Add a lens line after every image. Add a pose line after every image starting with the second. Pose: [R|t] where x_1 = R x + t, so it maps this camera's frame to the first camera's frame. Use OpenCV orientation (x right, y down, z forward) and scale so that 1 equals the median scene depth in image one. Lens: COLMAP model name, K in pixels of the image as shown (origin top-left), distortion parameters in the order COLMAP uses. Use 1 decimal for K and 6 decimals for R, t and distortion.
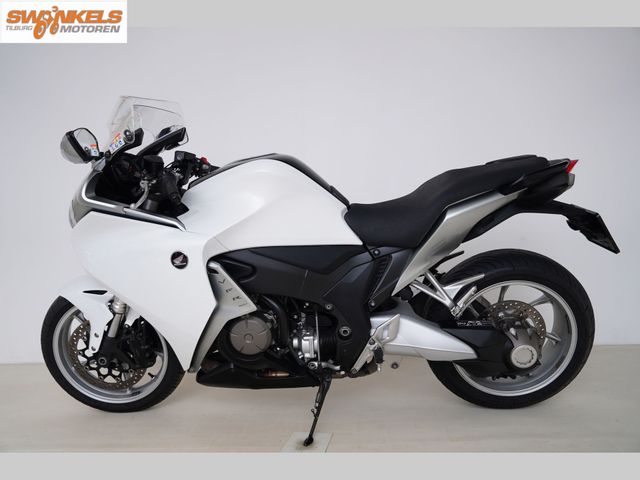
lens RADIAL K [[489.5, 0, 319.8], [0, 489.5, 235.0], [0, 0, 1]] dist [-0.037110, -0.000960]
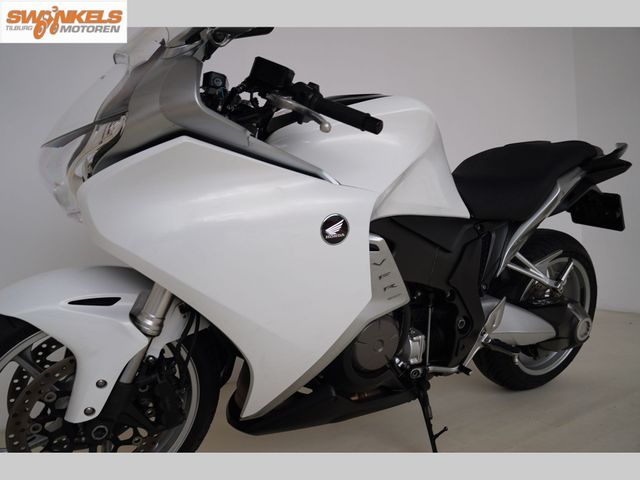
lens RADIAL K [[489.5, 0, 320.3], [0, 489.5, 239.6], [0, 0, 1]] dist [-0.037110, -0.000960]
pose [[0.816139, 0.000509, 0.577855, -0.613573], [0.019253, 0.999420, -0.028073, 0.075634], [-0.577534, 0.034037, 0.815657, 0.463026]]
